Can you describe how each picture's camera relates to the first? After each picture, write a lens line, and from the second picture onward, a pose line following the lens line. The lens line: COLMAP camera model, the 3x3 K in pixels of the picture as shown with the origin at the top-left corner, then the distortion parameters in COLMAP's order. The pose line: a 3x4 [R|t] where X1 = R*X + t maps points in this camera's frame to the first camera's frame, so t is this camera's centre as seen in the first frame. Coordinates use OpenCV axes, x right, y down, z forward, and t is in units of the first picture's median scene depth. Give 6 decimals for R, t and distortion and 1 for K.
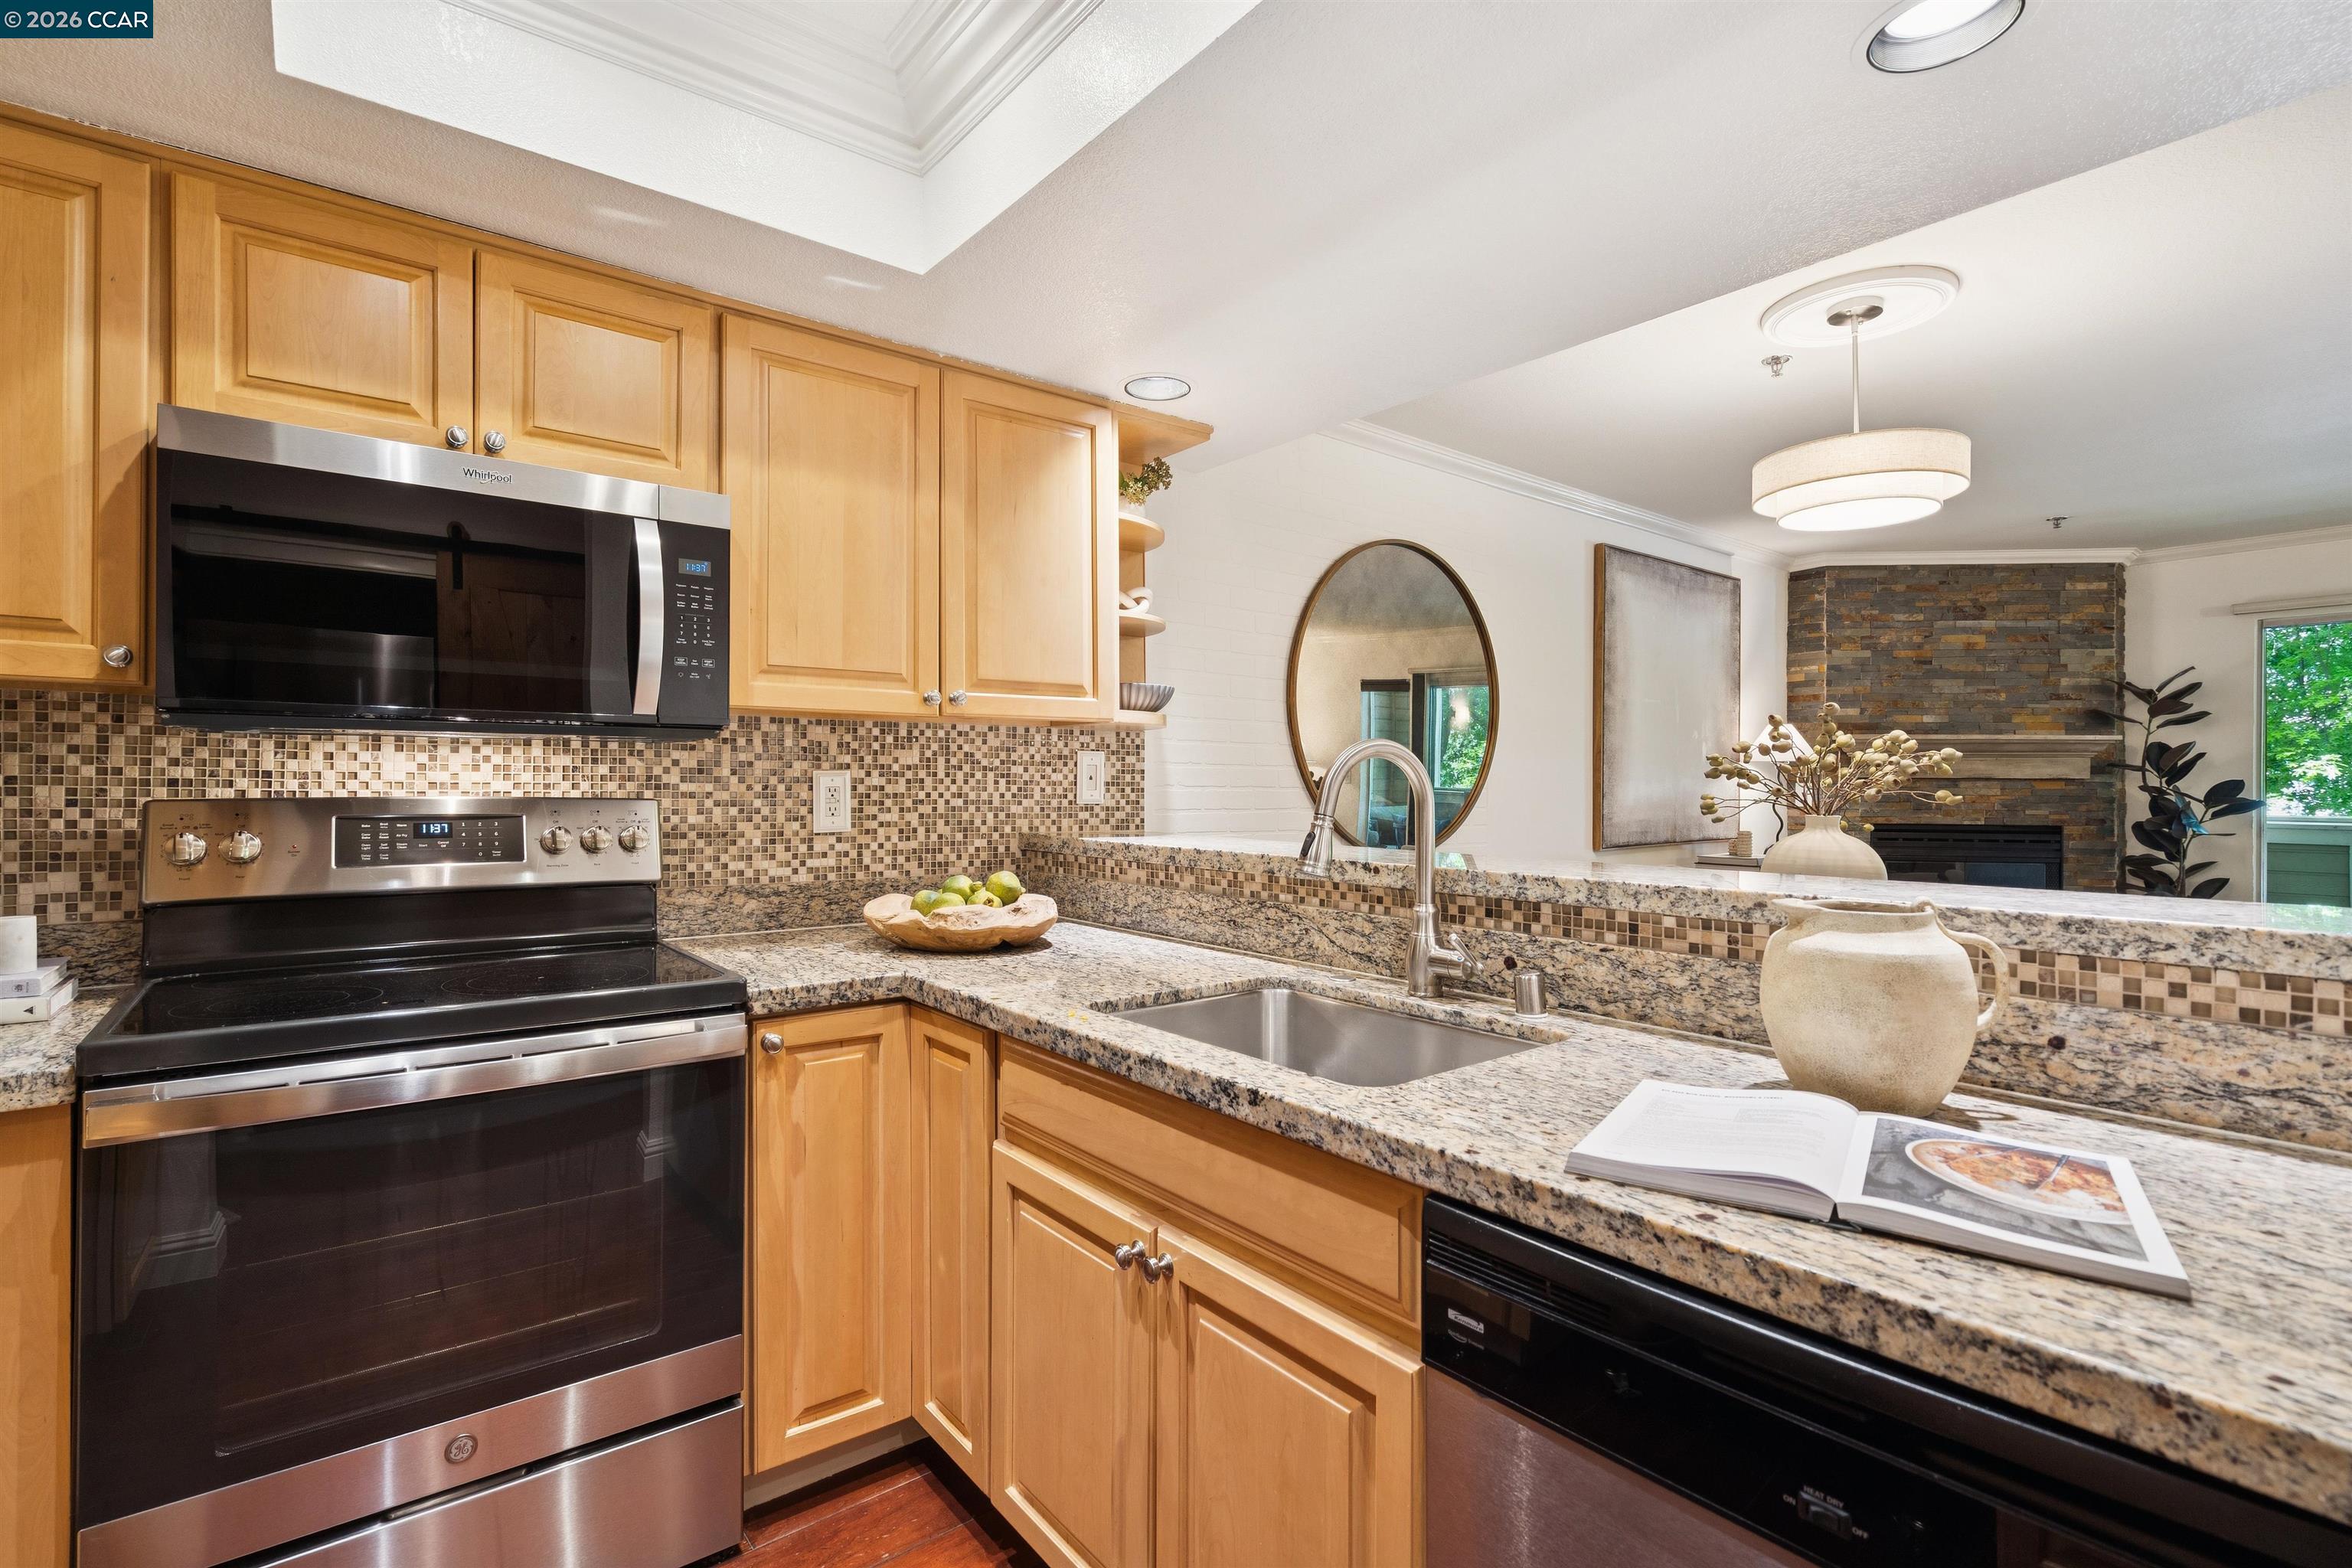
lens RADIAL K [[1072.4, 0, 1175.7], [0, 1072.4, 785.2], [0, 0, 1]] dist [-0.005453, 0.001880]
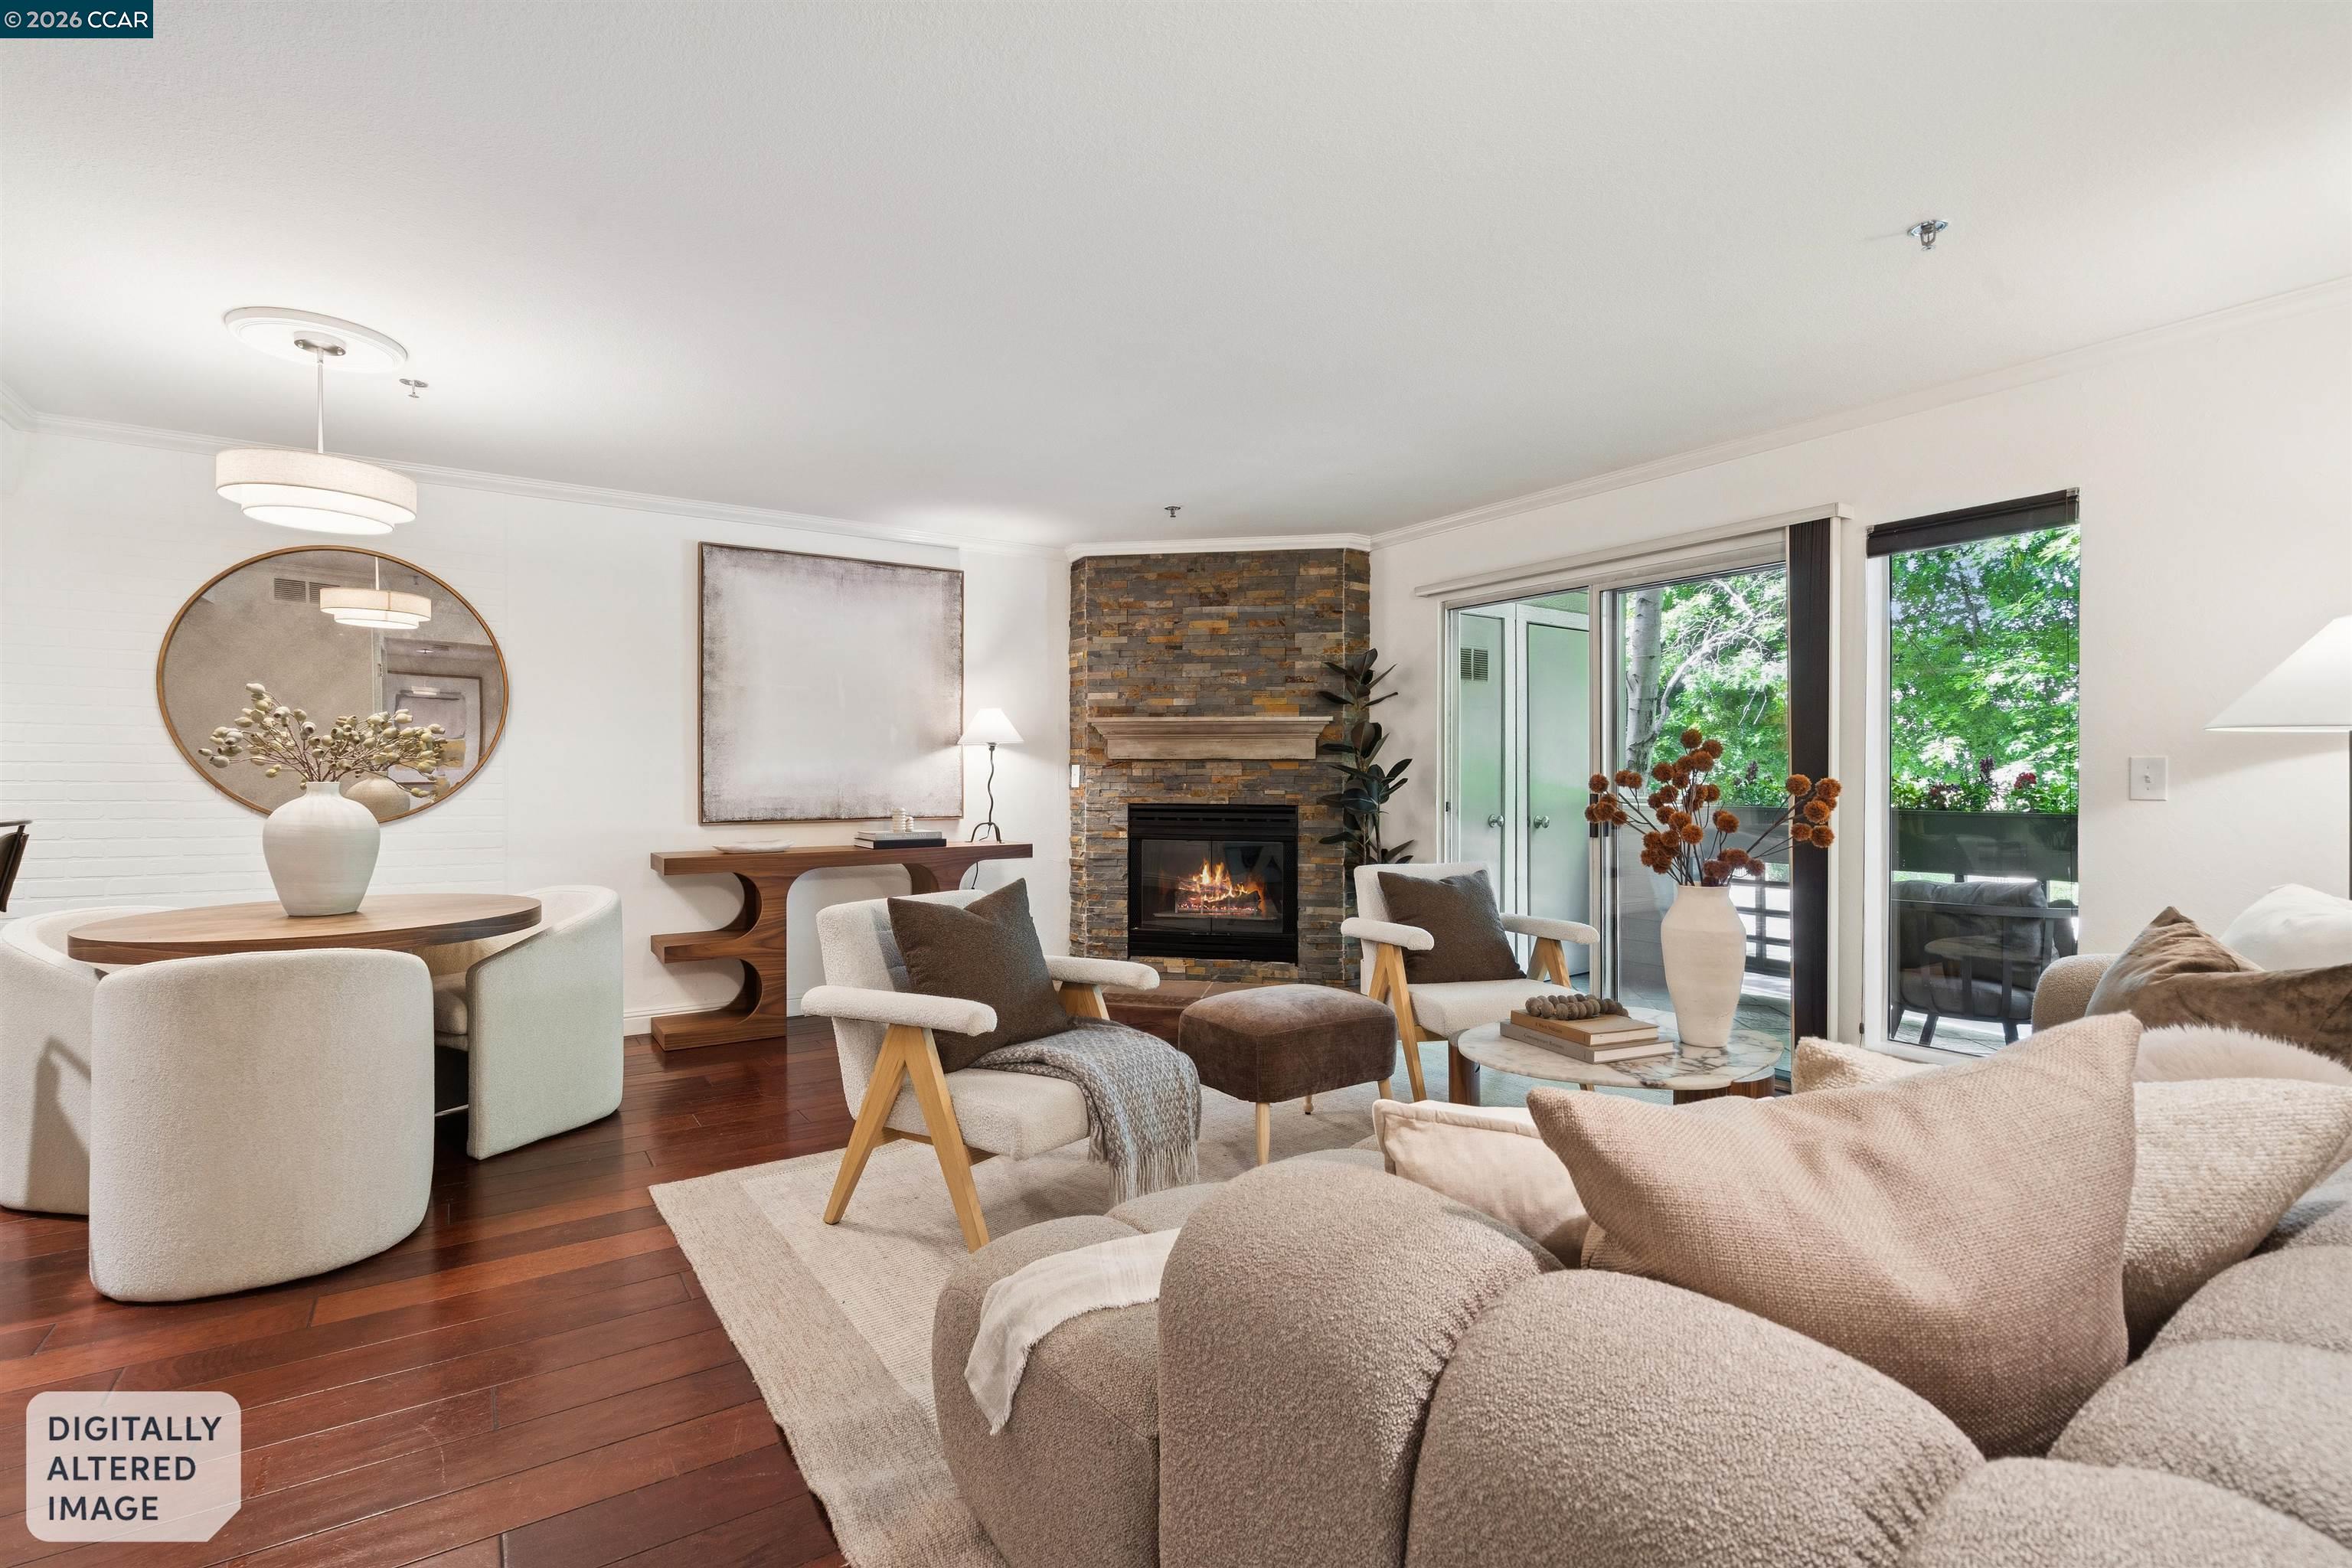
lens RADIAL K [[1072.4, 0, 1155.1], [0, 1072.4, 773.6], [0, 0, 1]] dist [-0.005453, 0.001880]
pose [[0.997512, -0.004201, -0.070370, 2.664115], [0.003788, 0.999975, -0.006012, 0.046378], [0.070393, 0.005731, 0.997503, -0.122331]]
